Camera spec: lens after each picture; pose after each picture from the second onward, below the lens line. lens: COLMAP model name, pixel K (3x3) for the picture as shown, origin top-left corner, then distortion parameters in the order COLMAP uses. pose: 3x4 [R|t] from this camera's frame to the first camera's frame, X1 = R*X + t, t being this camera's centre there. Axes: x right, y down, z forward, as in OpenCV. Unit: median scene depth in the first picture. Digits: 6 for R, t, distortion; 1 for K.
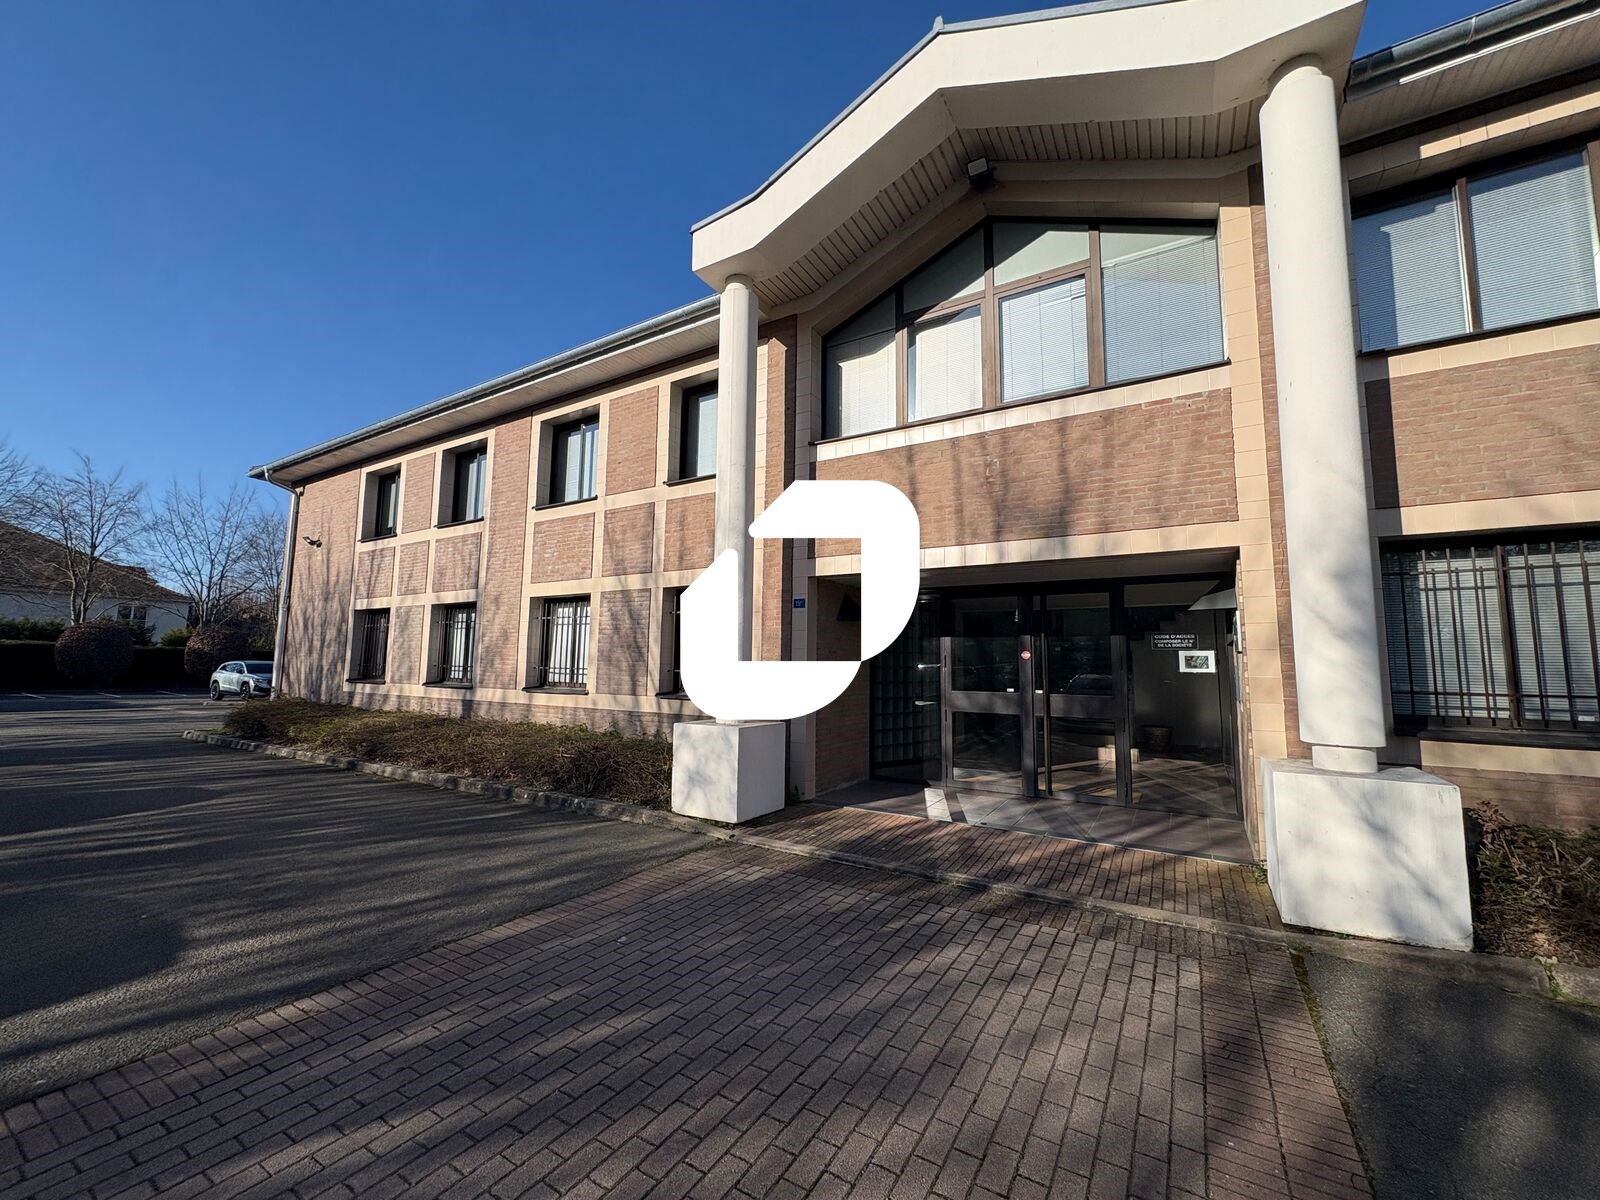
lens RADIAL K [[639.3, 0, 798.7], [0, 639.3, 596.4], [0, 0, 1]] dist [-0.000005, -0.000103]
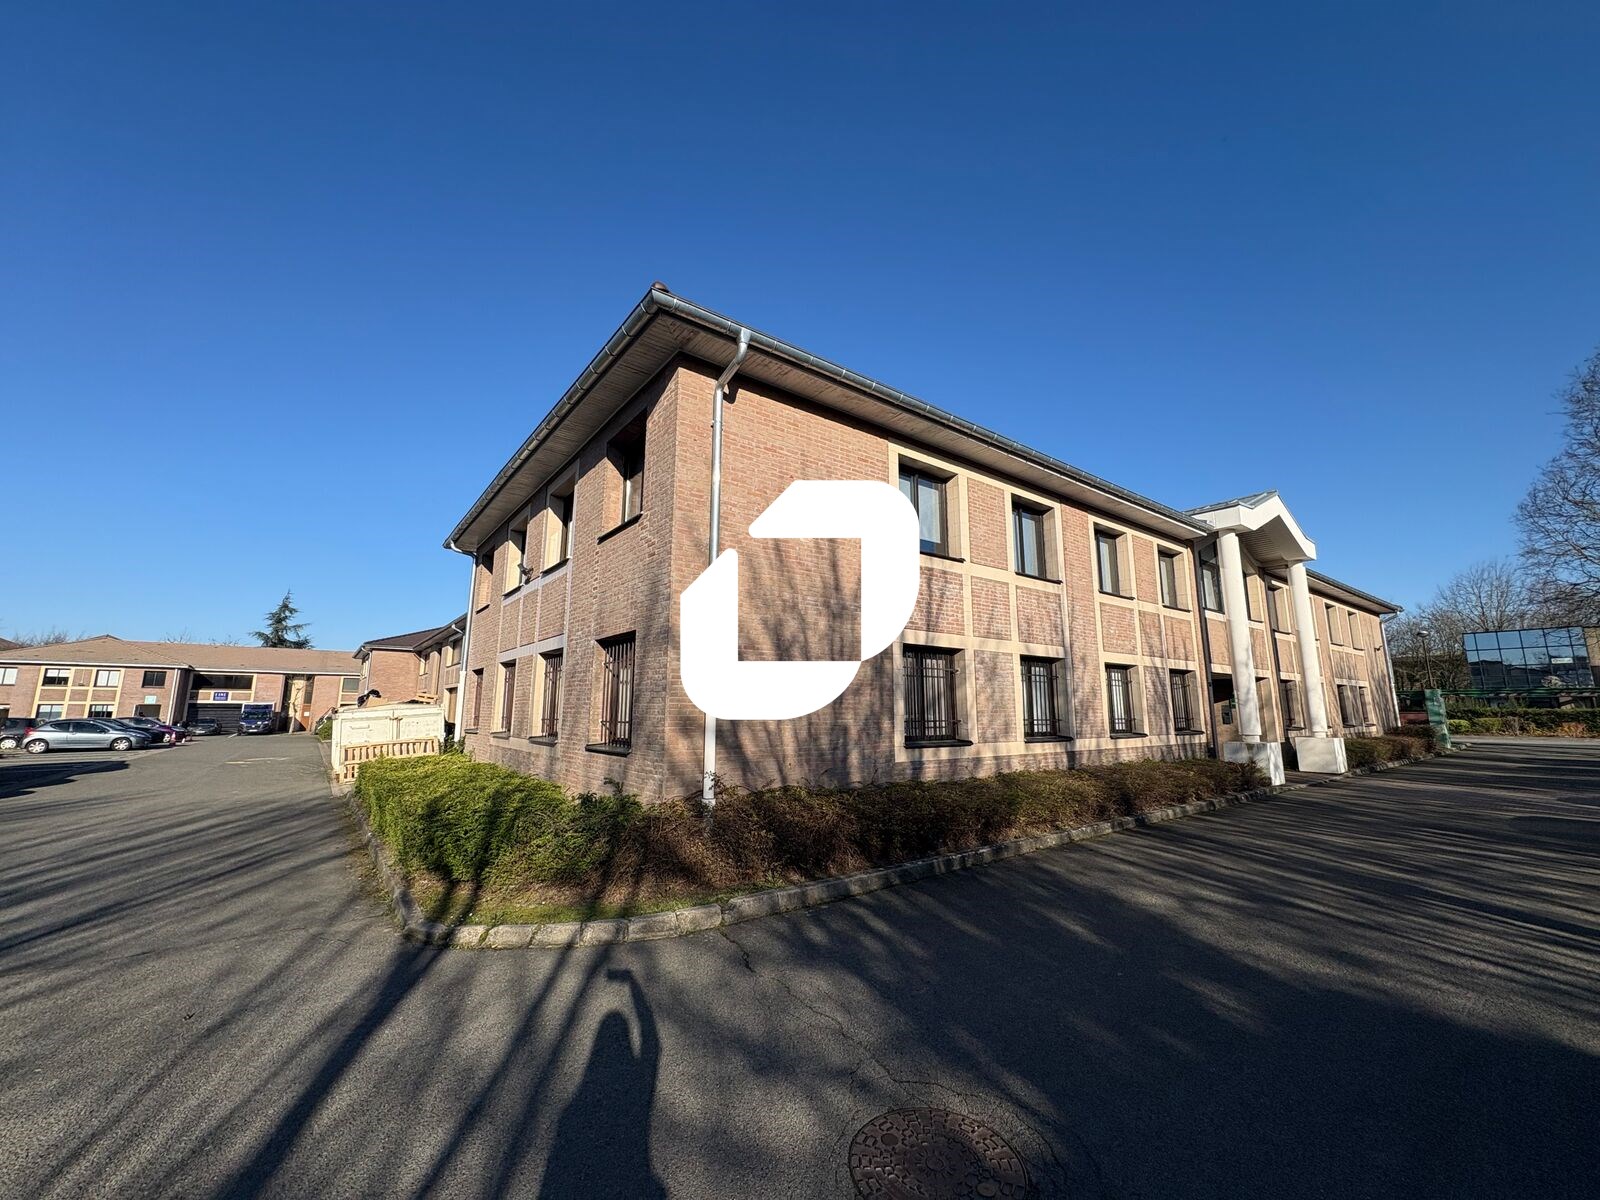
lens RADIAL K [[639.3, 0, 804.1], [0, 639.3, 606.9], [0, 0, 1]] dist [-0.000005, -0.000103]
pose [[0.350845, 0.146173, 0.924955, -2.155353], [-0.091498, 0.988367, -0.121489, 0.120293], [-0.931953, -0.042008, 0.360138, 1.324133]]
